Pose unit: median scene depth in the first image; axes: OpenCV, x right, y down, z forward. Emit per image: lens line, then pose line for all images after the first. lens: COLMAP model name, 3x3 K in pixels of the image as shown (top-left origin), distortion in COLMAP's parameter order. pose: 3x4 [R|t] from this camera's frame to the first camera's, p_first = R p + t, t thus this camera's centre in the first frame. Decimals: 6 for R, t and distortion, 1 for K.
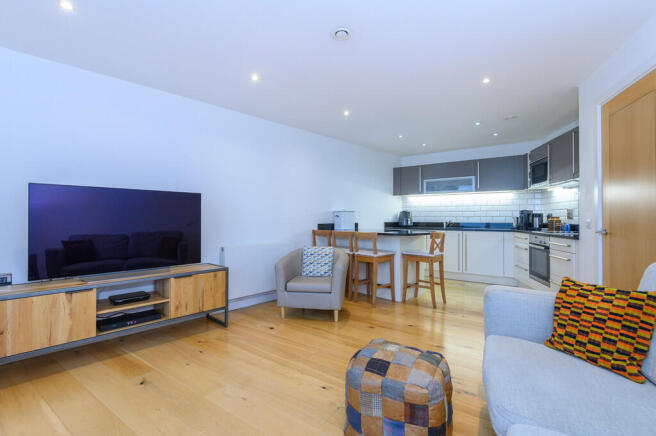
lens RADIAL K [[311.9, 0, 330.3], [0, 311.9, 216.3], [0, 0, 1]] dist [-0.001777, -0.000282]
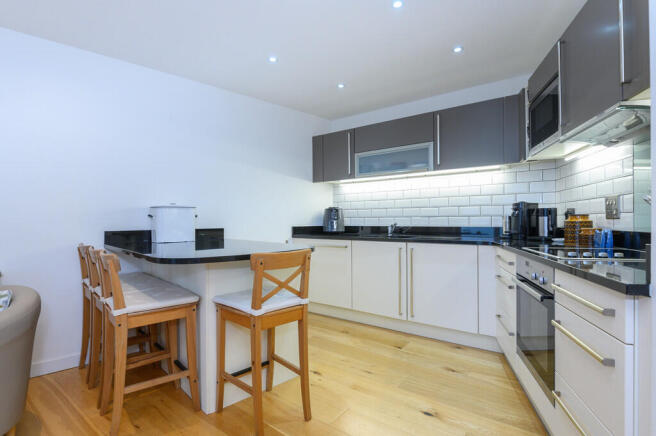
lens RADIAL K [[352.2, 0, 328.0], [0, 352.2, 218.0], [0, 0, 1]] dist [0.016723, -0.000434]
pose [[0.999800, -0.005913, -0.019122, 0.309343], [0.005848, 0.999977, -0.003452, 0.006323], [0.019142, 0.003340, 0.999811, 0.401995]]
